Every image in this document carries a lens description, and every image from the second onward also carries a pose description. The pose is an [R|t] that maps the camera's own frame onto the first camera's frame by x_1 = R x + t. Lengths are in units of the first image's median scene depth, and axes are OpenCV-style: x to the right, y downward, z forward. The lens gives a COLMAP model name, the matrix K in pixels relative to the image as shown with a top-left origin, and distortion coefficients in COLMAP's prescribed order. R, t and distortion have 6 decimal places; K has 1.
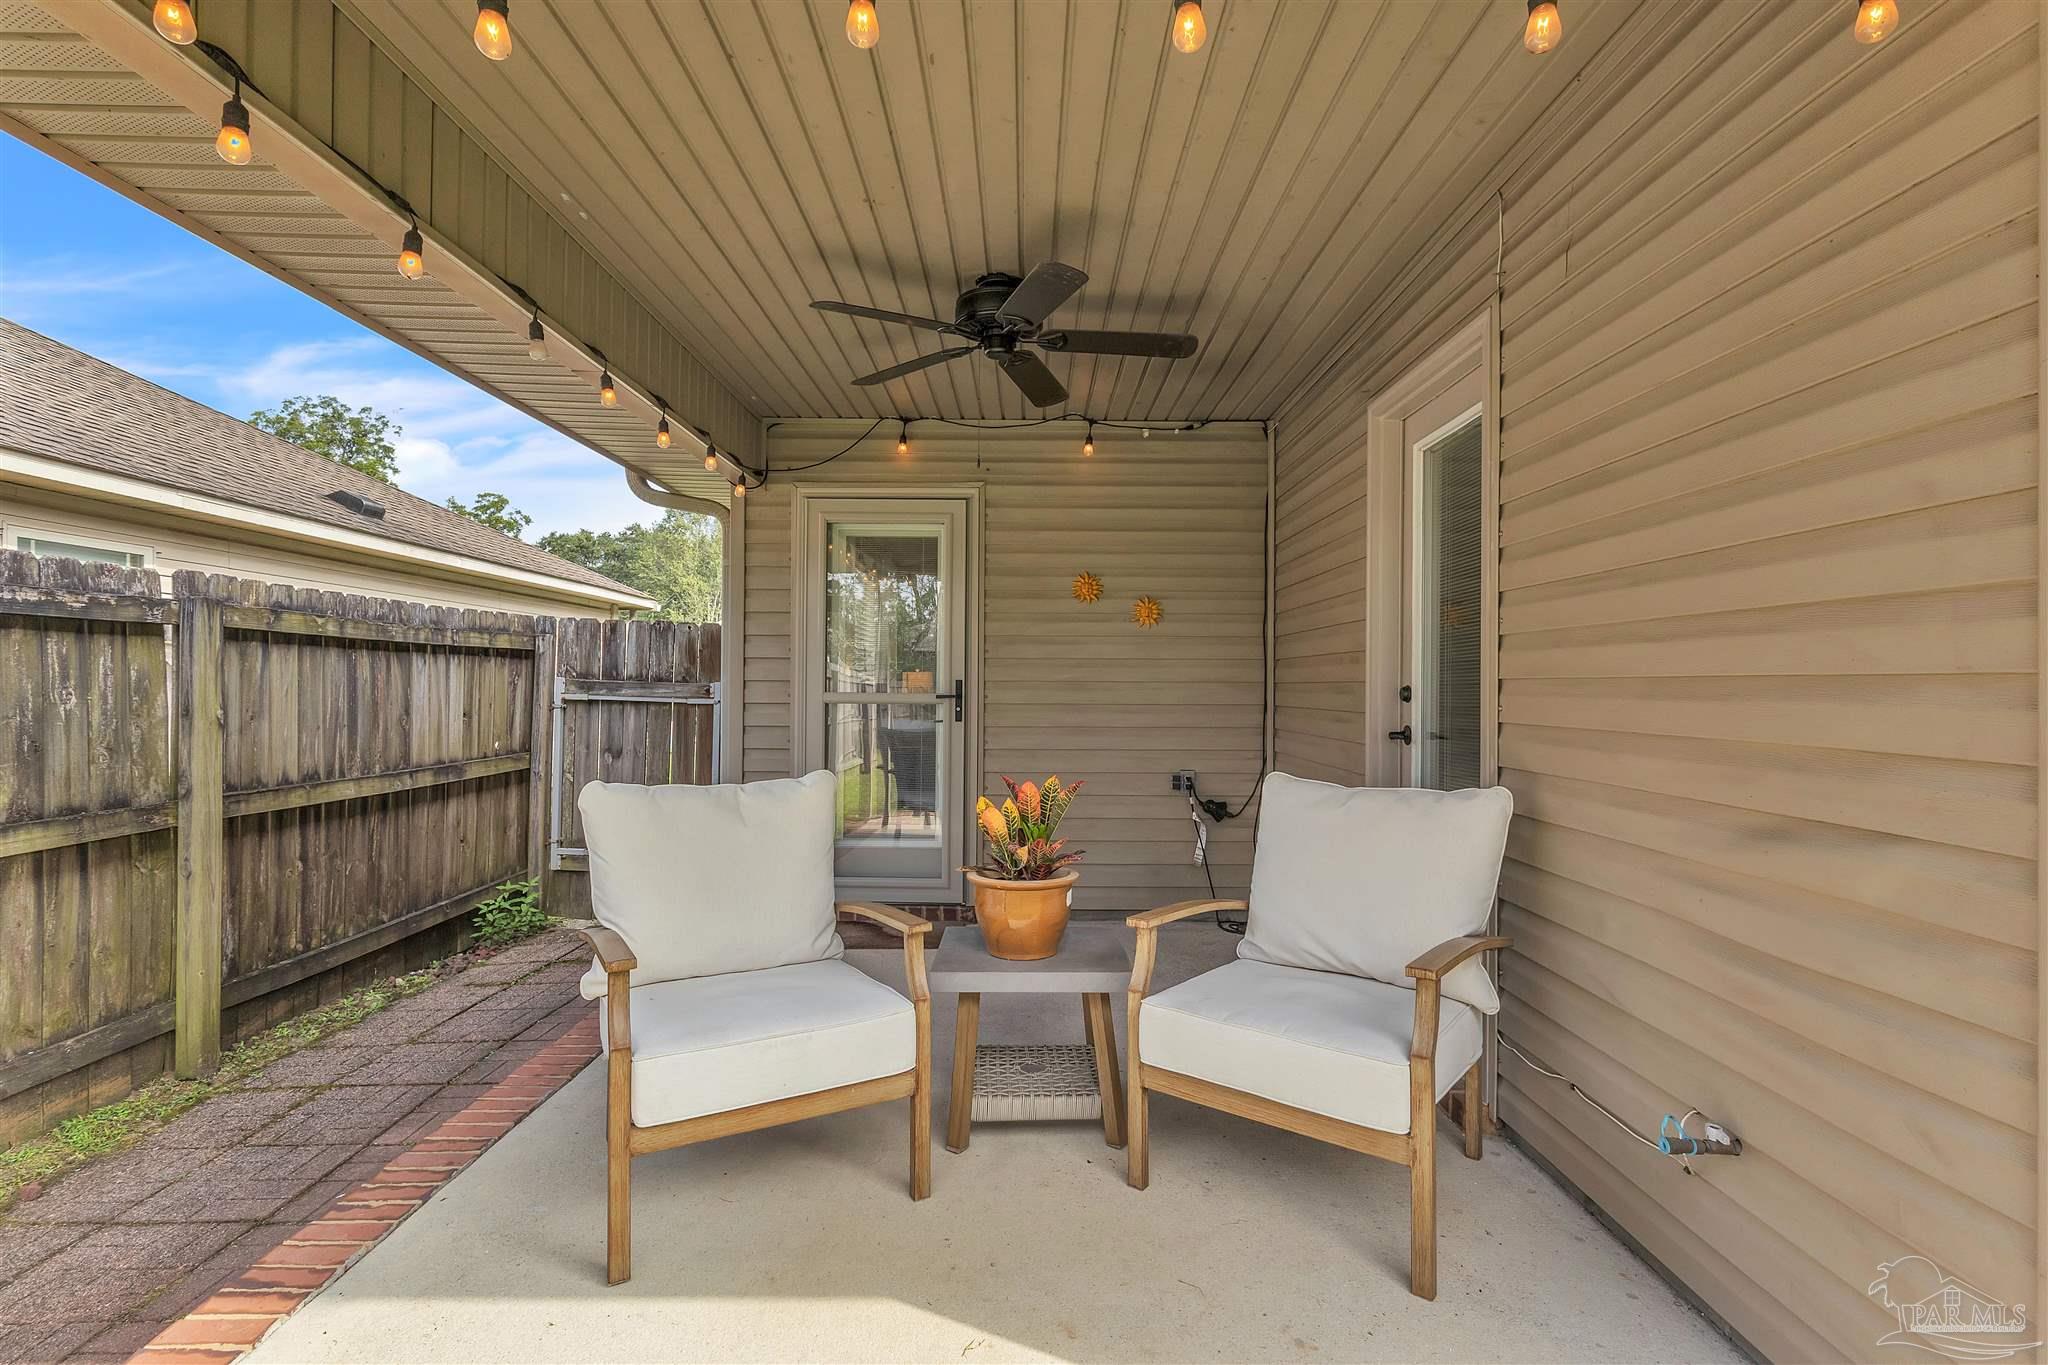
lens RADIAL K [[1016.9, 0, 1019.3], [0, 1016.9, 695.6], [0, 0, 1]] dist [0.002568, 0.000850]
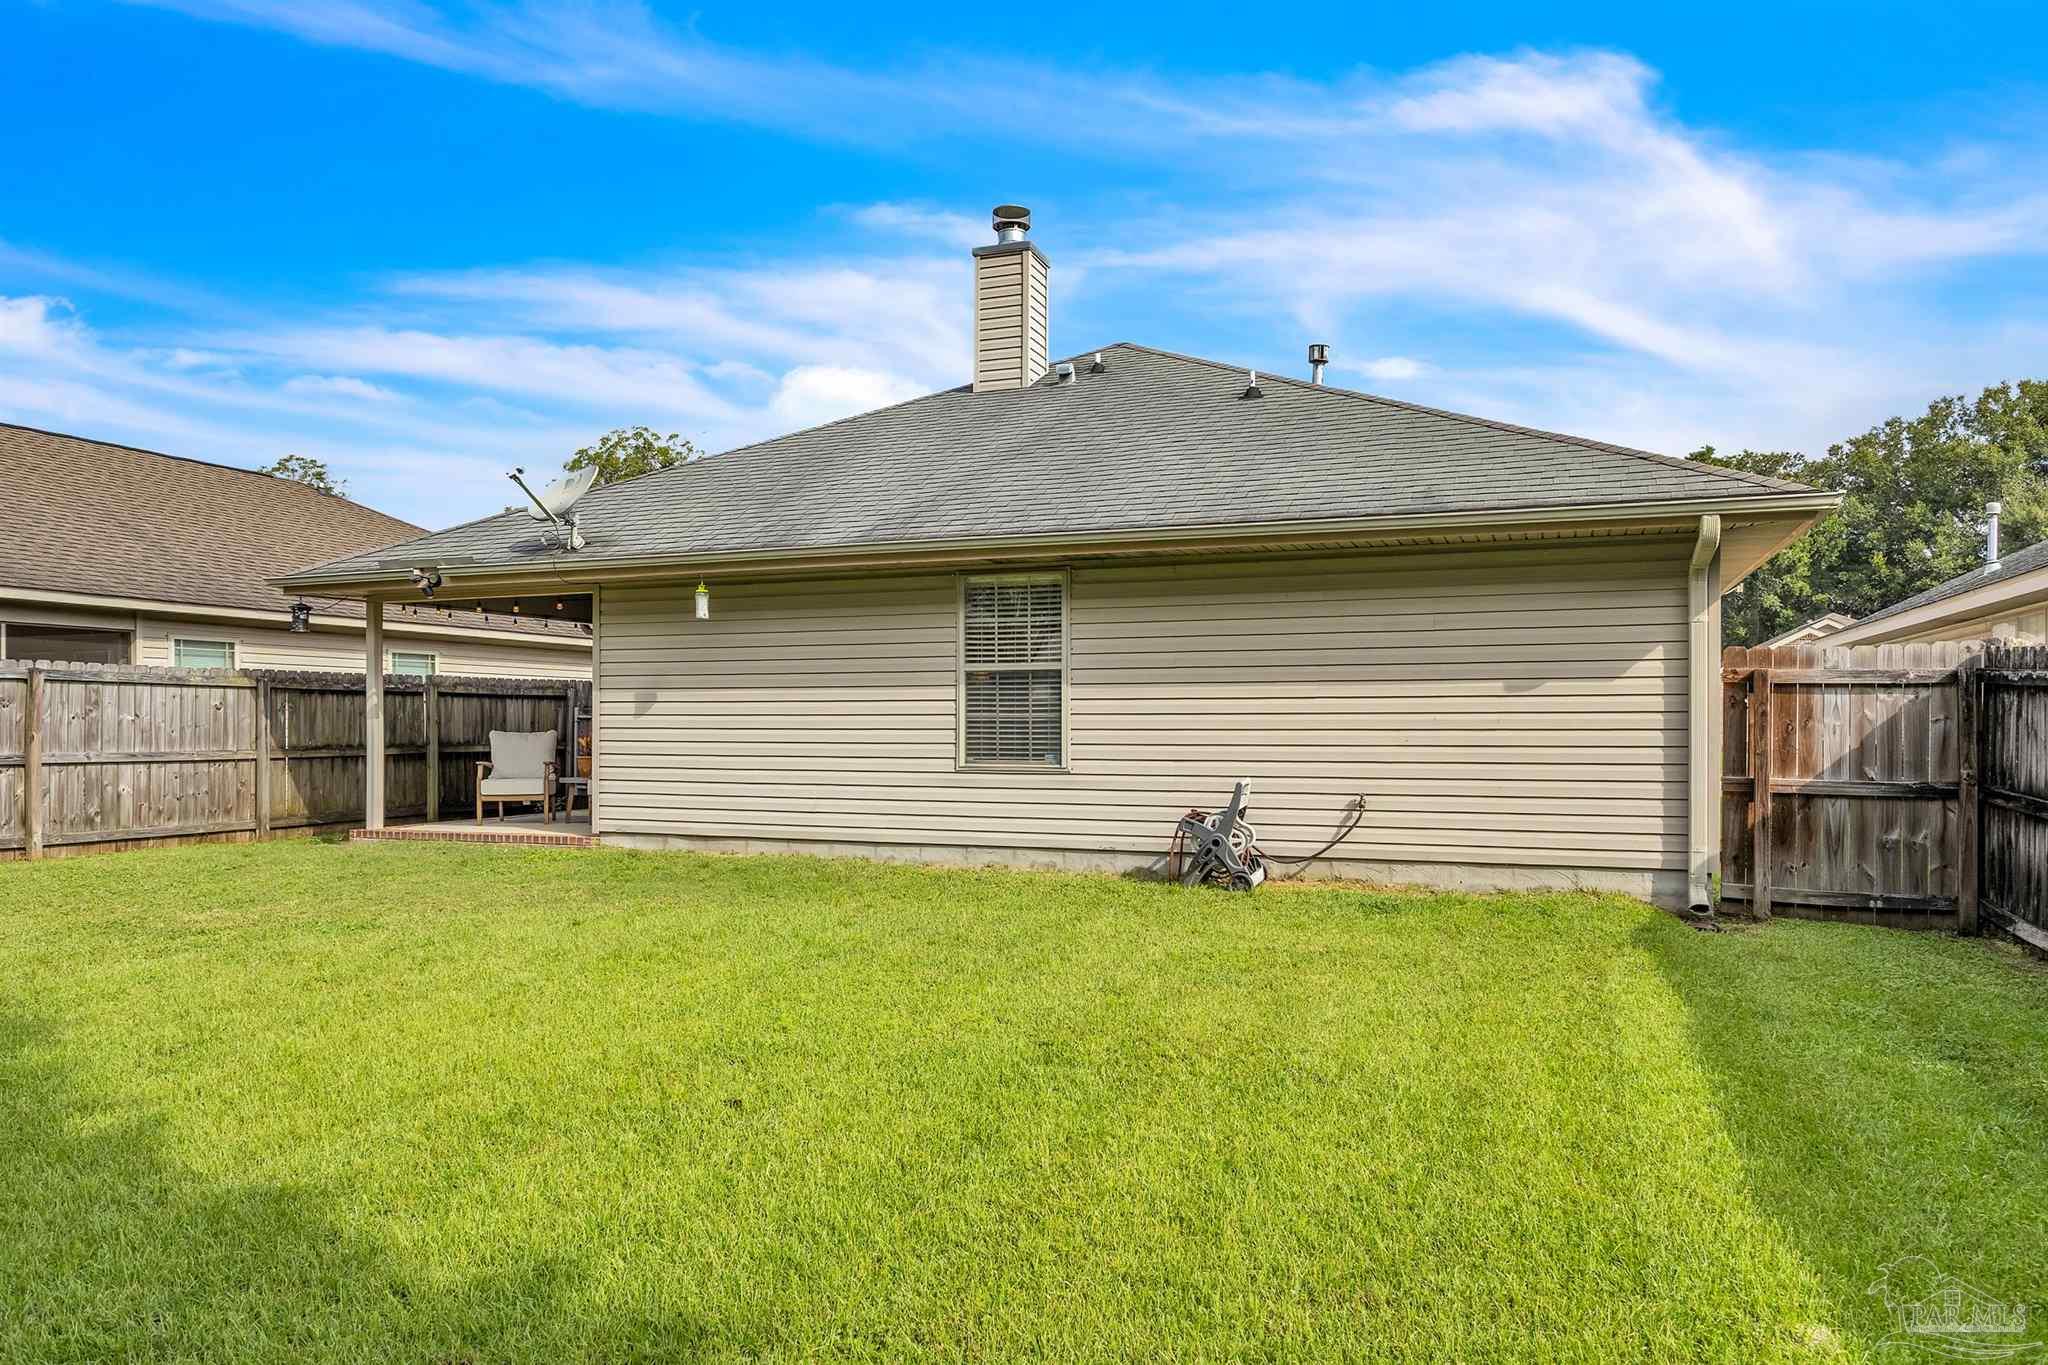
lens RADIAL K [[1427.3, 0, 954.4], [0, 1427.3, 740.2], [0, 0, 1]] dist [-0.011646, -0.004236]
pose [[0.918711, -0.002068, -0.394924, 1.651065], [0.003223, 0.999992, 0.002261, 0.052297], [0.394917, -0.003350, 0.918711, -1.651232]]
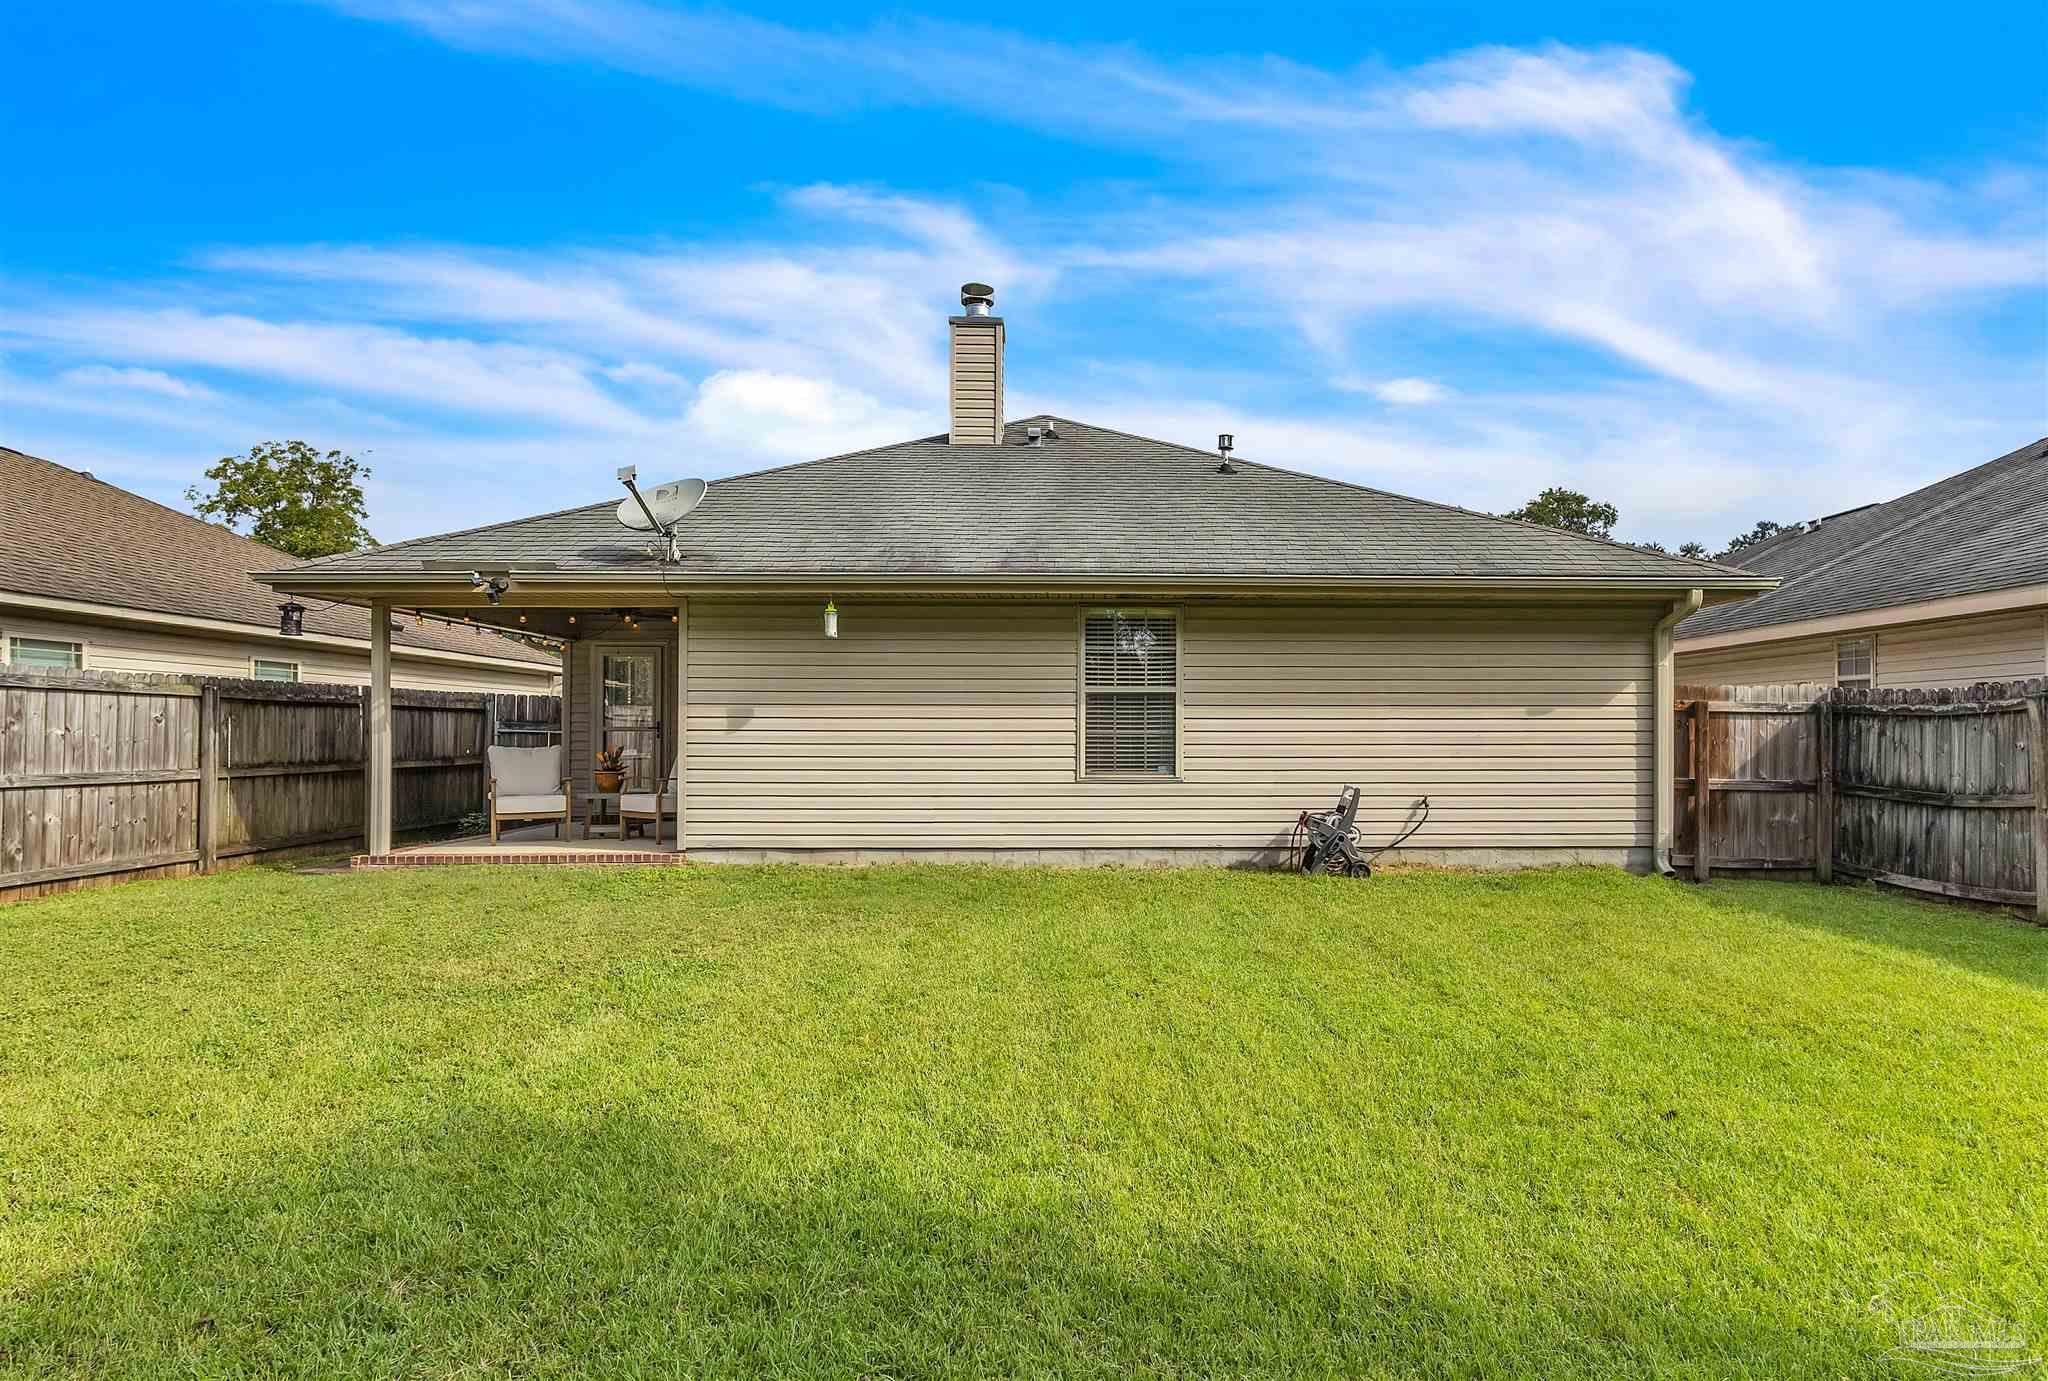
lens RADIAL K [[1153.1, 0, 1092.9], [0, 1153.1, 754.6], [0, 0, 1]] dist [-0.000849, 0.002777]
pose [[0.999800, -0.005899, 0.019088, 0.844421], [0.005708, 0.999934, 0.010020, 0.039259], [-0.019146, -0.009909, 0.999768, -1.624477]]
